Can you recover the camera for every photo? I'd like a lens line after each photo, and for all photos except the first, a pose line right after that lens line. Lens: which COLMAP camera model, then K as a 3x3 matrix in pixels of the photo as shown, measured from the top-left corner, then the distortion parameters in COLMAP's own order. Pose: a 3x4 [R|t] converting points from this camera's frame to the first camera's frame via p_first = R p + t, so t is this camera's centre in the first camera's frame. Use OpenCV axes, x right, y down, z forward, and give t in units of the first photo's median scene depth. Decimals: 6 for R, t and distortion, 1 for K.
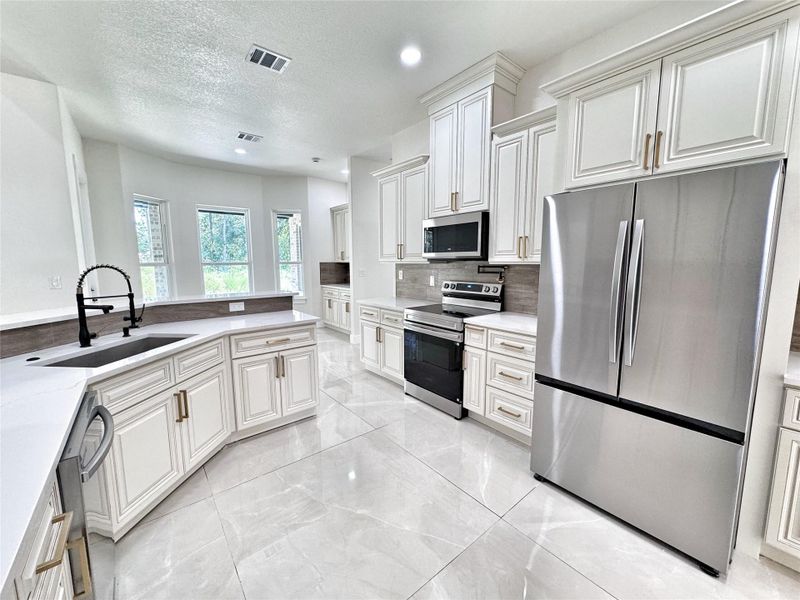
lens RADIAL K [[319.3, 0, 400.2], [0, 319.3, 298.7], [0, 0, 1]] dist [-0.001667, 0.000122]
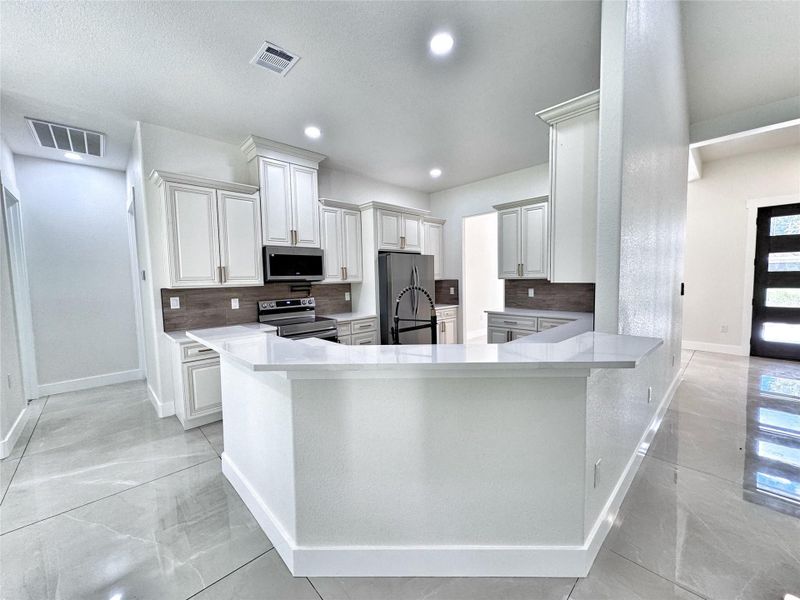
lens RADIAL K [[319.3, 0, 400.2], [0, 319.3, 298.7], [0, 0, 1]] dist [-0.001667, 0.000122]
pose [[-0.071913, -0.062750, 0.995435, -1.208409], [0.138903, 0.987664, 0.072295, -0.093401], [-0.987692, 0.143467, -0.062310, 0.709911]]
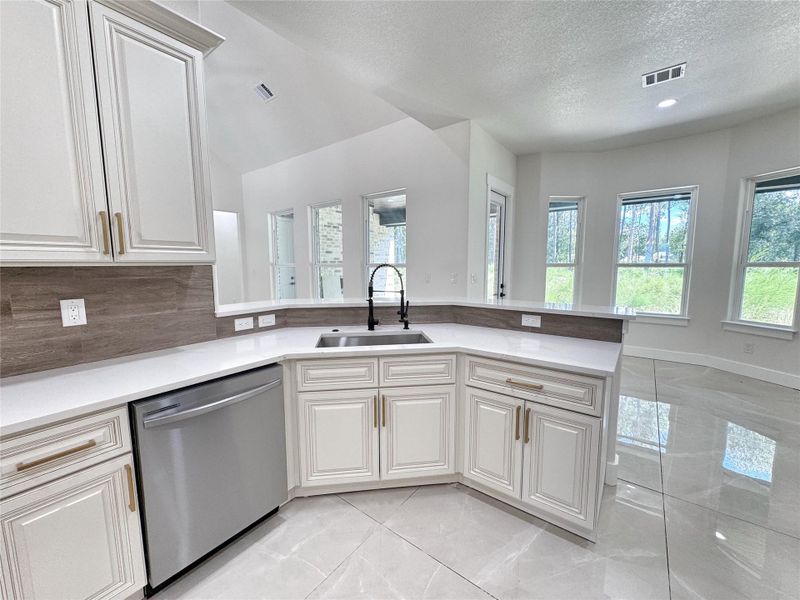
lens RADIAL K [[319.3, 0, 400.2], [0, 319.3, 298.7], [0, 0, 1]] dist [-0.001667, 0.000122]
pose [[0.229230, 0.107164, -0.967455, 0.136221], [-0.112691, 0.990159, 0.082978, -0.052744], [0.966827, 0.090002, 0.239050, 0.504714]]
